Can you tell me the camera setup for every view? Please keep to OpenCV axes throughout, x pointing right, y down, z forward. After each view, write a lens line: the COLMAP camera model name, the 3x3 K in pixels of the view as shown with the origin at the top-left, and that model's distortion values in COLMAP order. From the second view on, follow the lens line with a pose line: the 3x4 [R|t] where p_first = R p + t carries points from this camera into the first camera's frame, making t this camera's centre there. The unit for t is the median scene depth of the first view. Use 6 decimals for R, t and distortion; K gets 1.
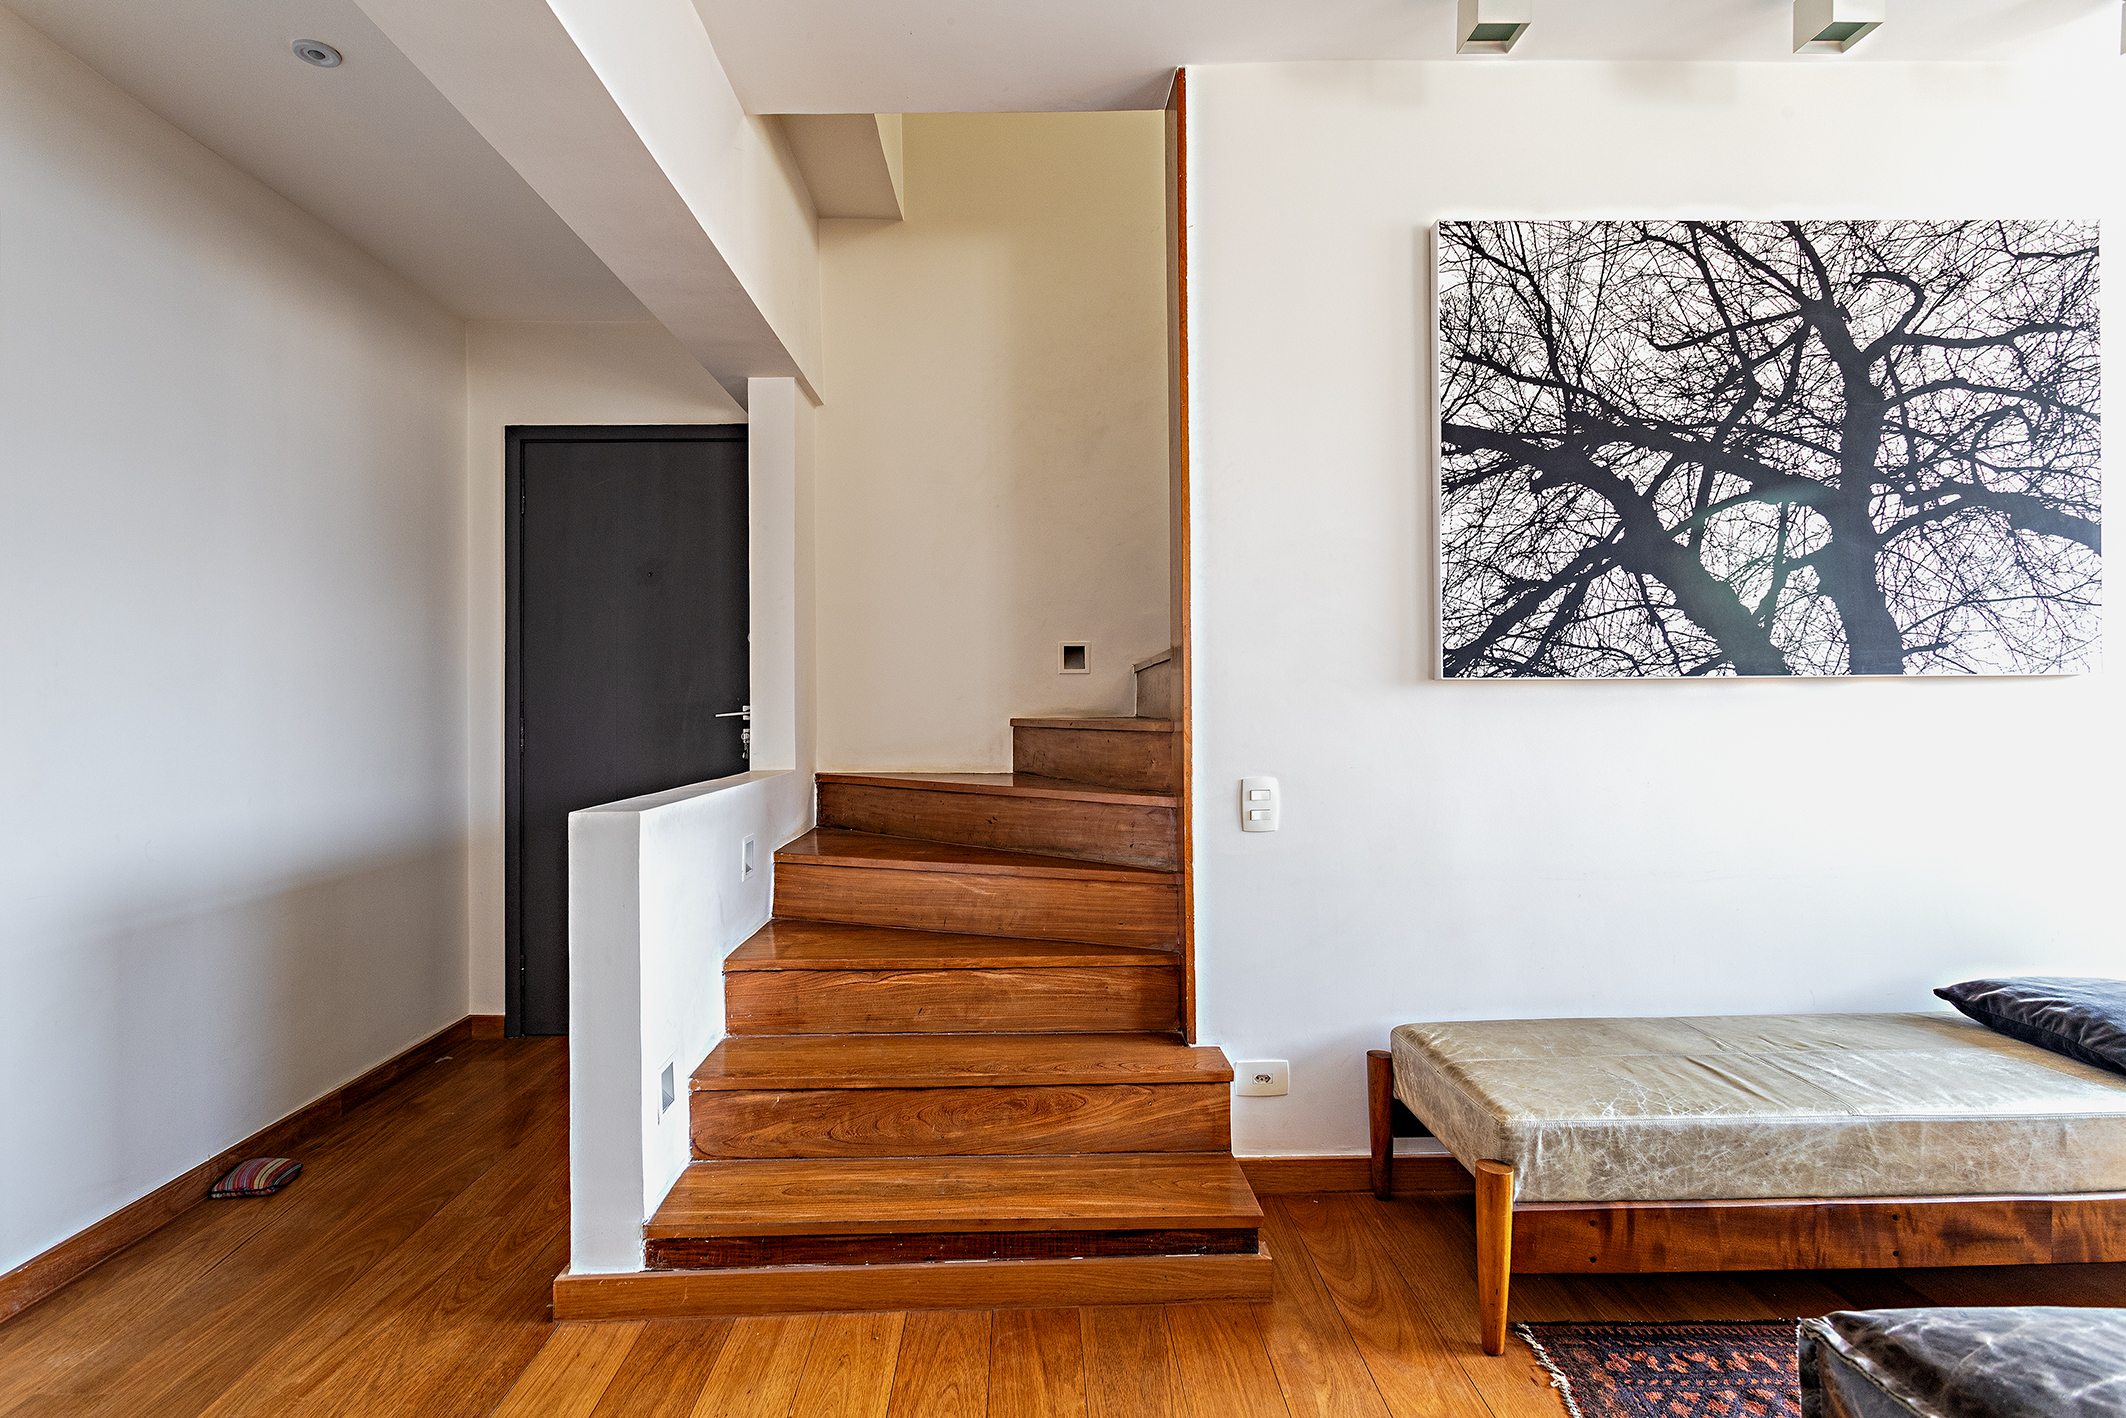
lens RADIAL K [[988.3, 0, 1063.0], [0, 988.3, 709.0], [0, 0, 1]] dist [-0.004242, -0.000216]
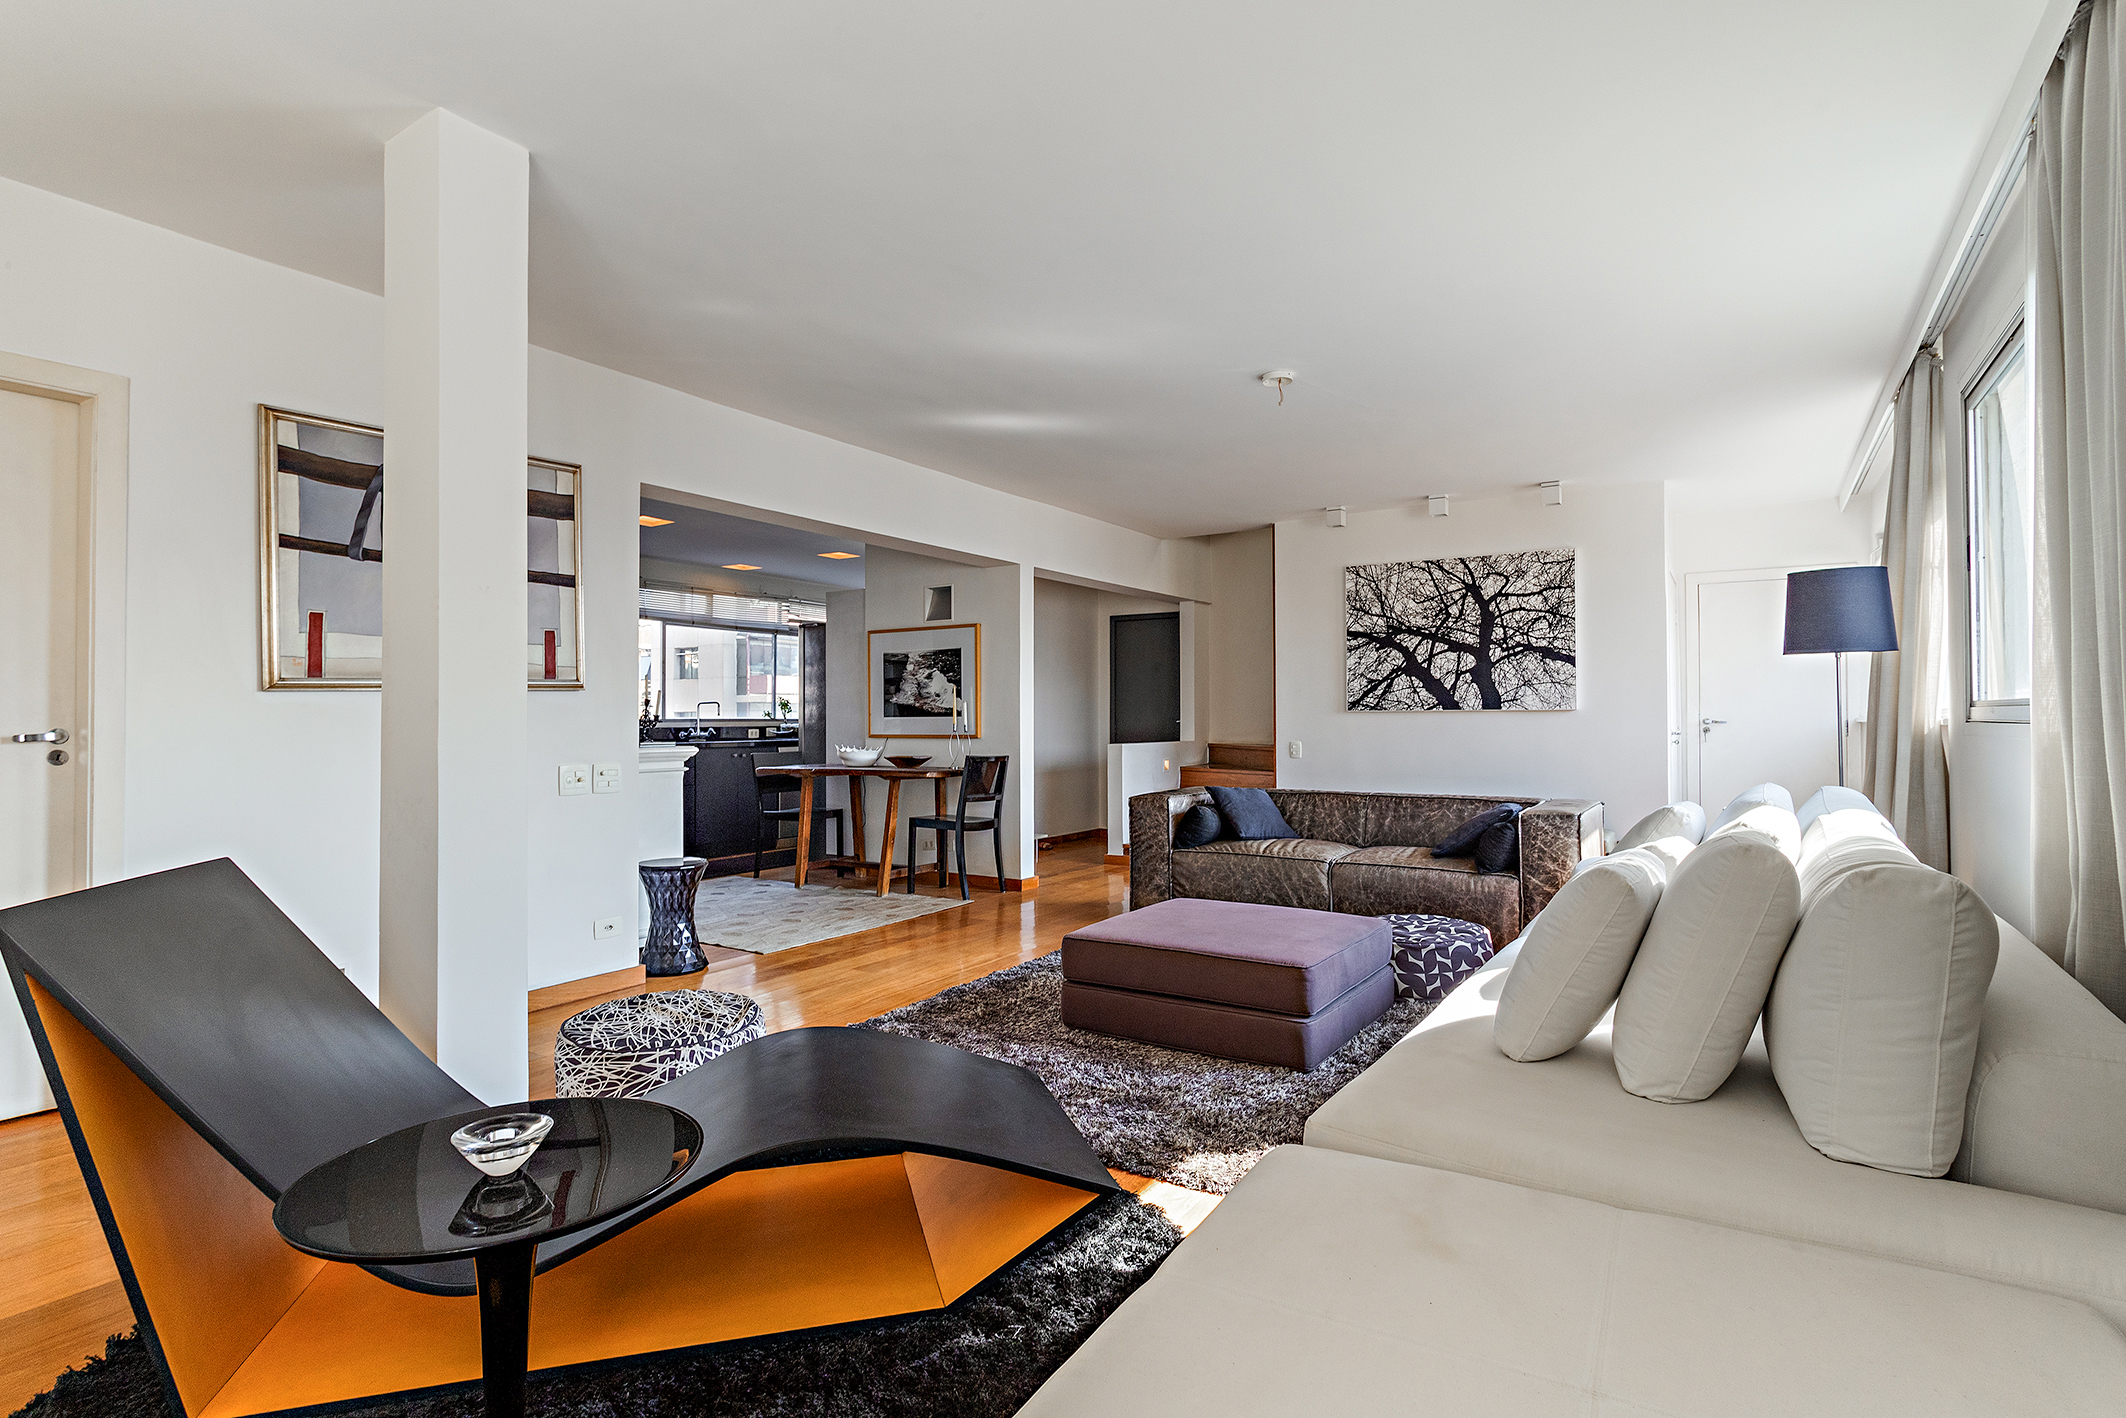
lens RADIAL K [[1078.9, 0, 1109.3], [0, 1078.9, 691.1], [0, 0, 1]] dist [-0.002935, 0.000388]
pose [[0.840201, -0.006159, -0.542240, 1.610600], [-0.002880, 0.999871, -0.015821, -0.037187], [0.542267, 0.014854, 0.840075, -2.311124]]
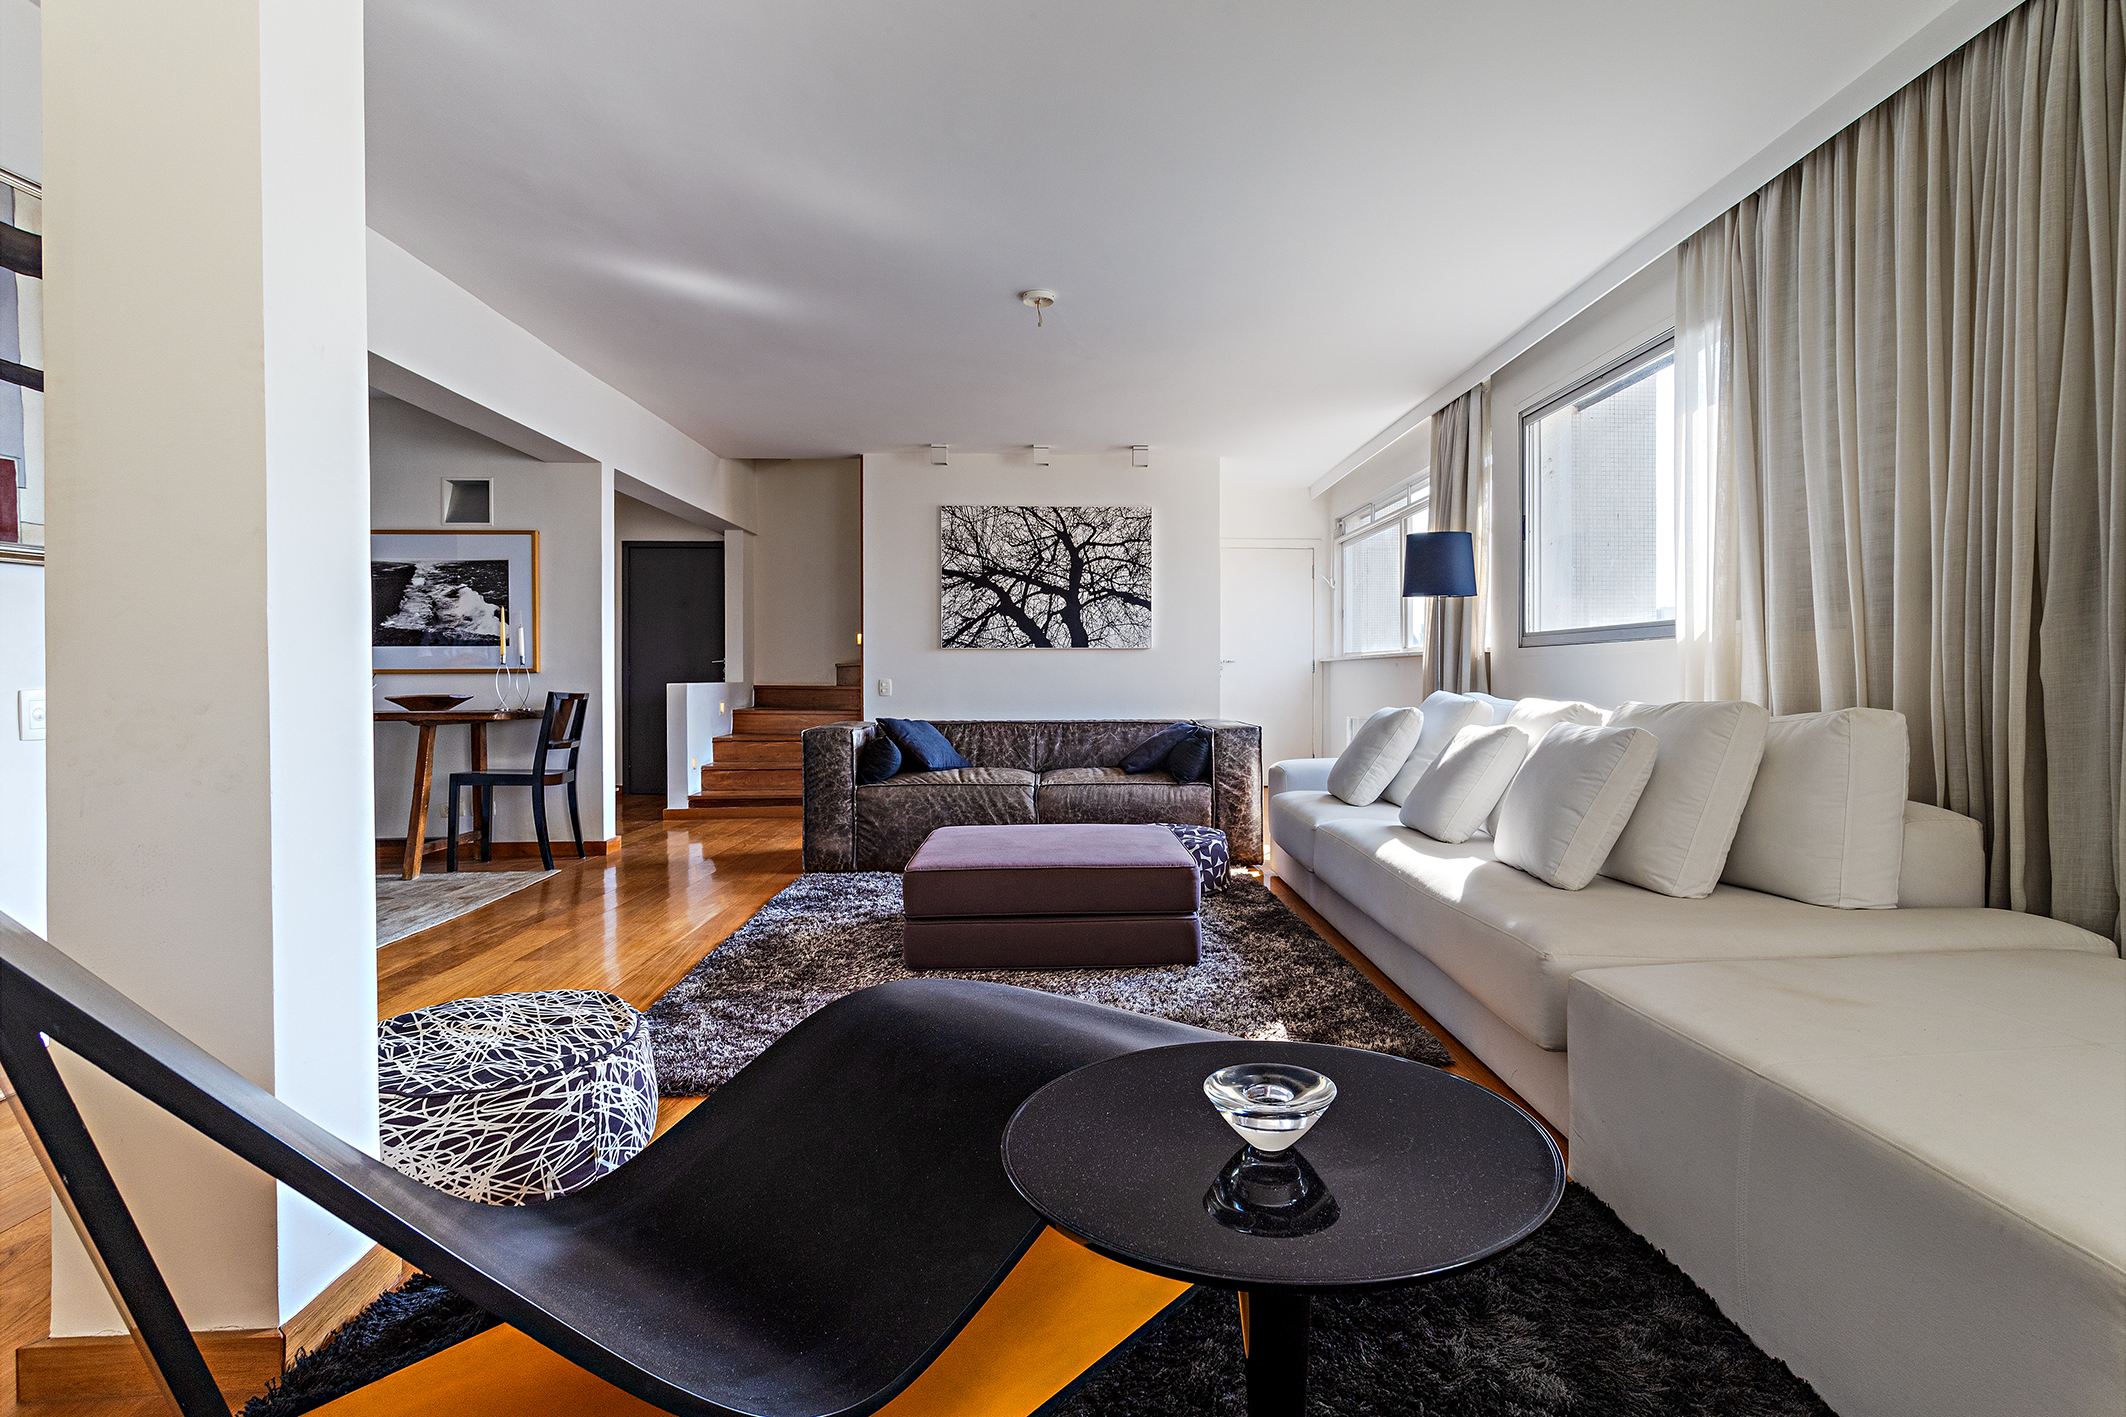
lens RADIAL K [[1038.8, 0, 1150.0], [0, 1038.8, 675.2], [0, 0, 1]] dist [-0.001720, 0.001023]
pose [[0.998216, 0.006417, 0.059364, 0.854476], [-0.006558, 0.999976, 0.002174, 0.044617], [-0.059348, -0.002559, 0.998234, -2.397120]]
